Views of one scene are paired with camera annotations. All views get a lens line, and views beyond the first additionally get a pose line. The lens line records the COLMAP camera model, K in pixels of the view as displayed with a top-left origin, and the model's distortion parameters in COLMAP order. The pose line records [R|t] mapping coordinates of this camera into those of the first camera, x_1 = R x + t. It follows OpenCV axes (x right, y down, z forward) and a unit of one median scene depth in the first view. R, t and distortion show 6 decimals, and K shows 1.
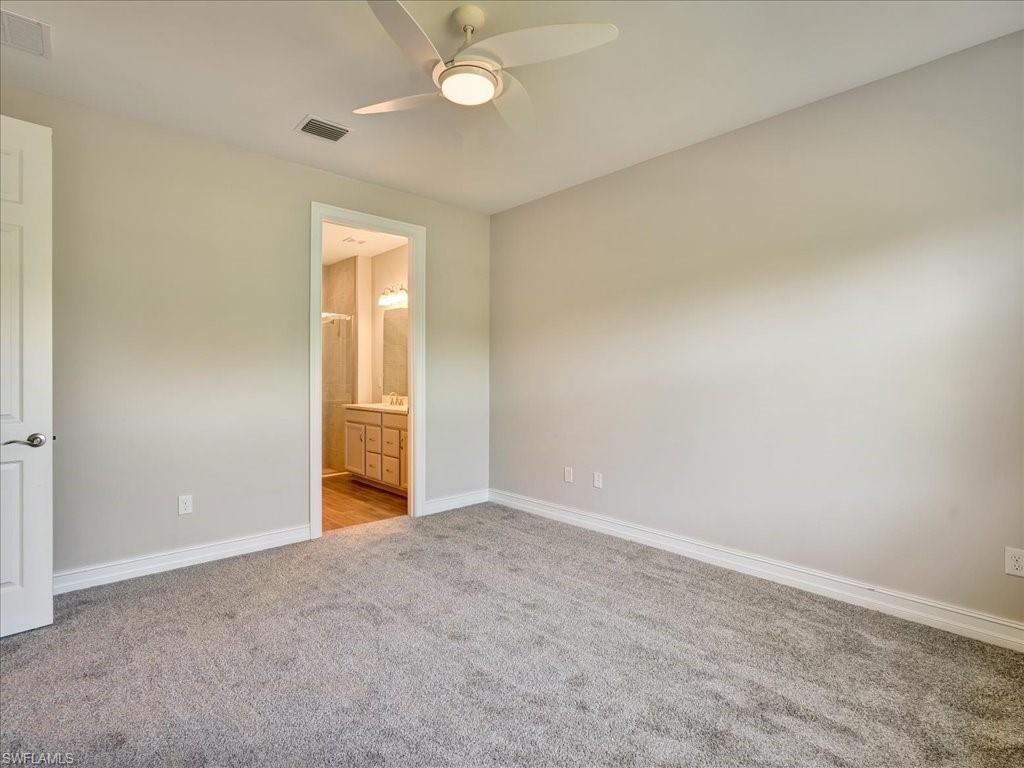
lens RADIAL K [[519.2, 0, 512.1], [0, 519.2, 382.7], [0, 0, 1]] dist [-0.012159, 0.005008]
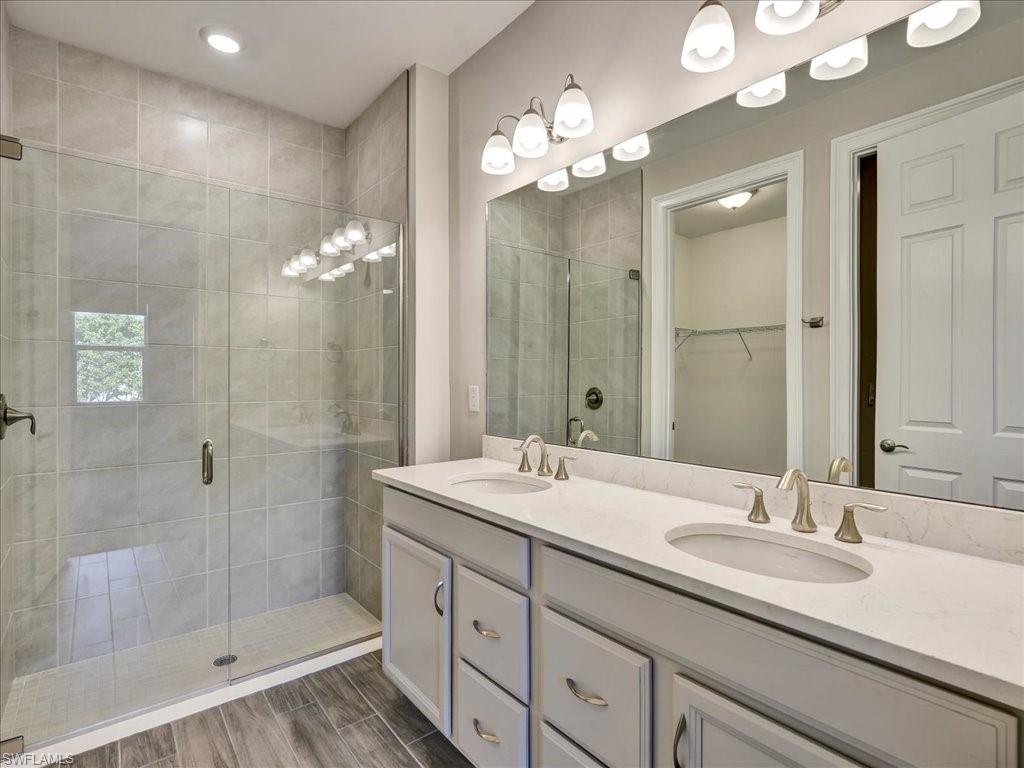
lens RADIAL K [[519.2, 0, 510.2], [0, 519.2, 381.1], [0, 0, 1]] dist [-0.012159, 0.005008]
pose [[0.997547, 0.003035, -0.069933, -0.207916], [-0.003150, 0.999994, -0.001541, -0.012659], [0.069928, 0.001758, 0.997550, 0.645731]]
